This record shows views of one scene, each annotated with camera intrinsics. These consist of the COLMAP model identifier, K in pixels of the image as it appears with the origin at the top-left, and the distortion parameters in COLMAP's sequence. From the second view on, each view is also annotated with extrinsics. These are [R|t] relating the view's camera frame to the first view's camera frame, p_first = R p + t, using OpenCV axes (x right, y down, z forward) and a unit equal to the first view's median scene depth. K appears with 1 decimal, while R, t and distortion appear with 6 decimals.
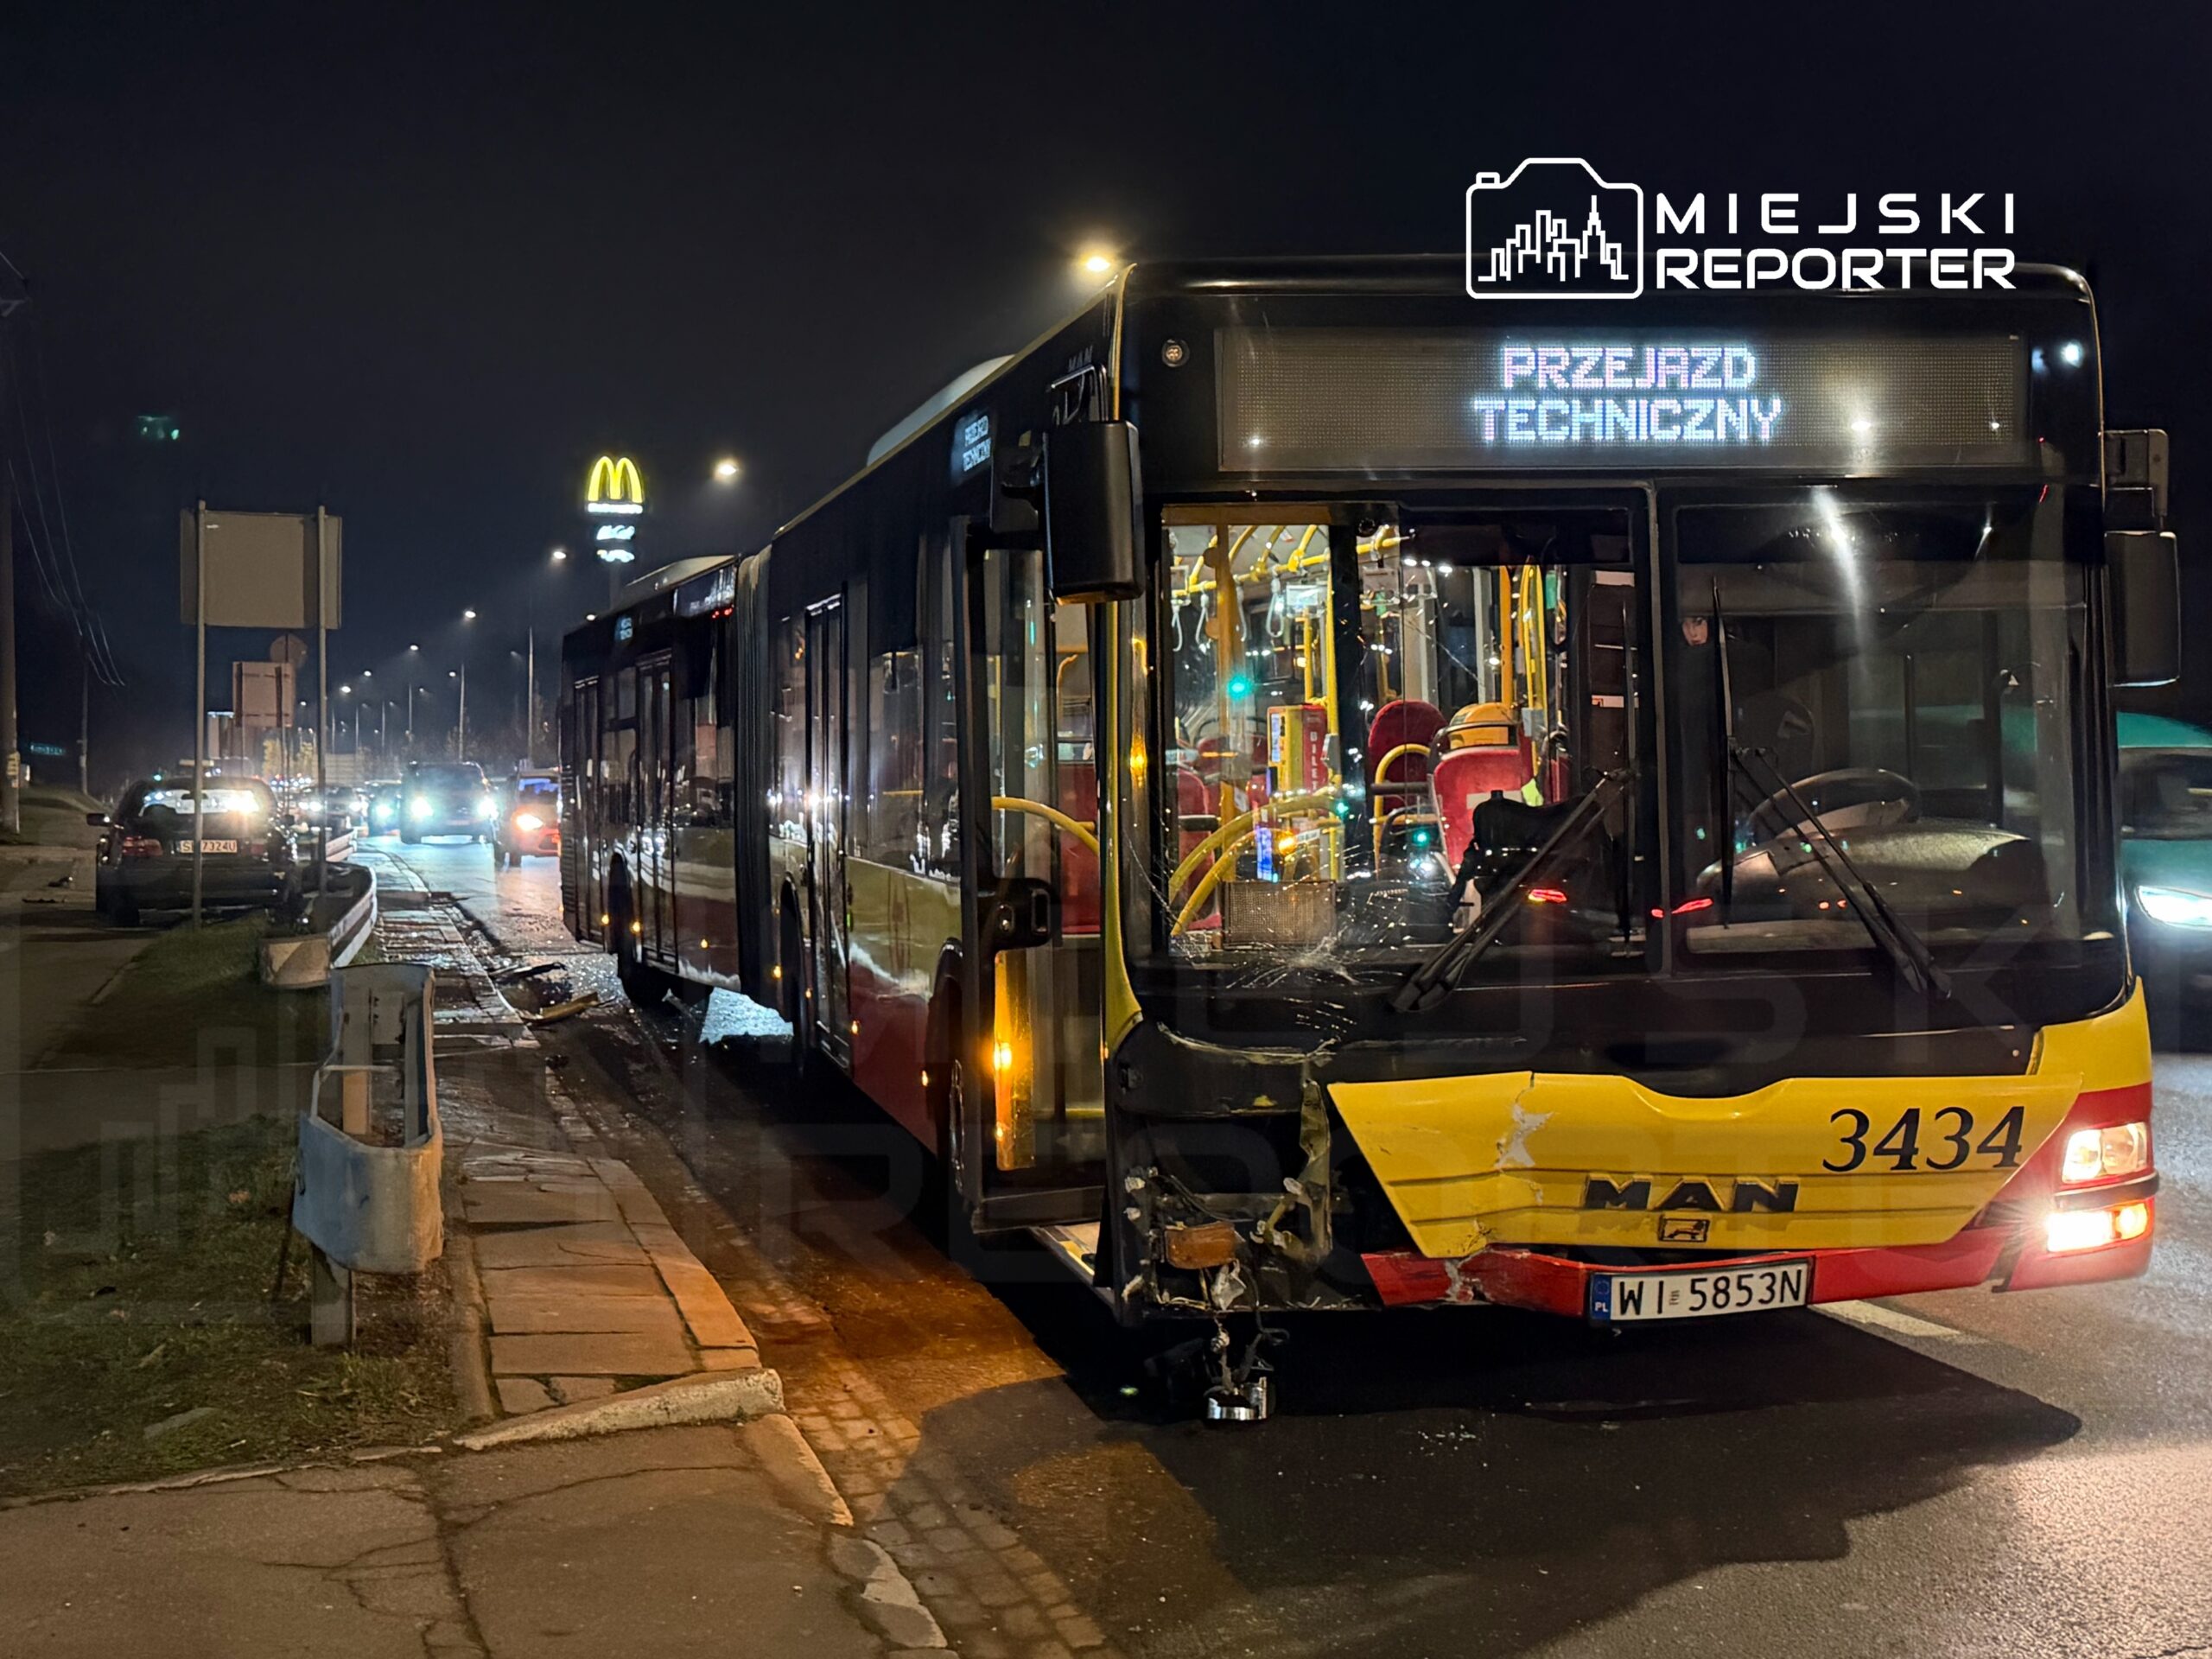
lens RADIAL K [[2952.6, 0, 1101.8], [0, 2952.6, 813.8], [0, 0, 1]] dist [0.114346, 0.000000]
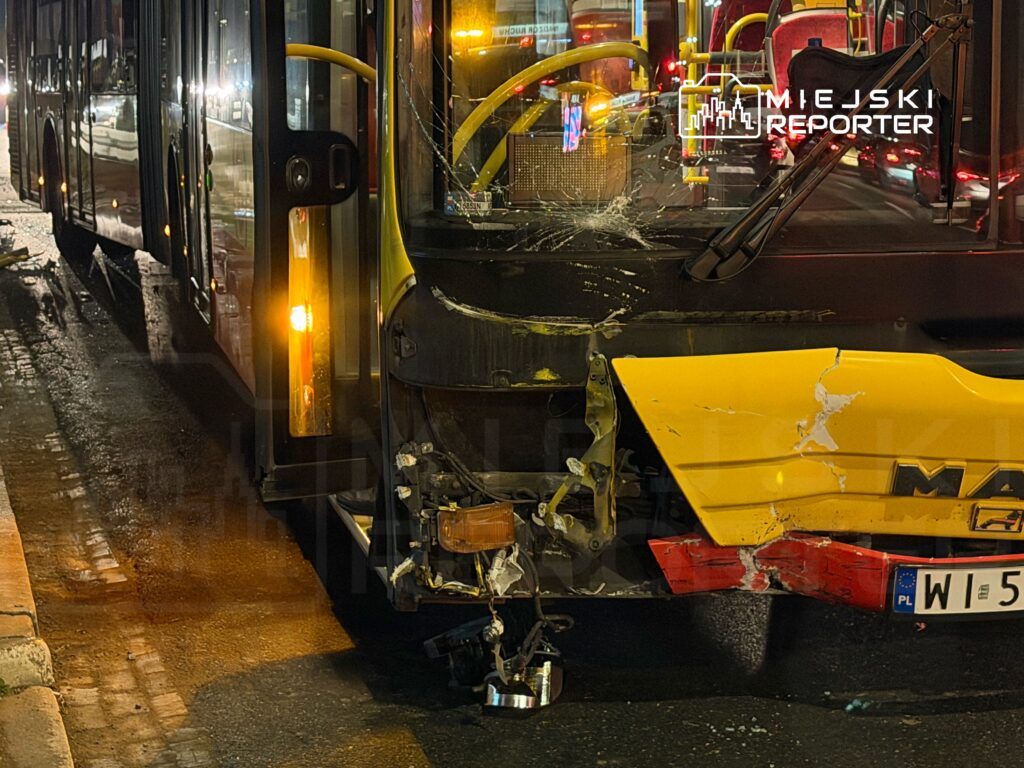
lens RADIAL K [[2497.9, 0, 515.7], [0, 2497.9, 408.0], [0, 0, 1]] dist [0.093462, 0.000000]
pose [[0.999757, 0.020202, -0.008814, 0.051615], [-0.019000, 0.992602, 0.119918, 0.014449], [0.011171, -0.119721, 0.992745, 0.225751]]
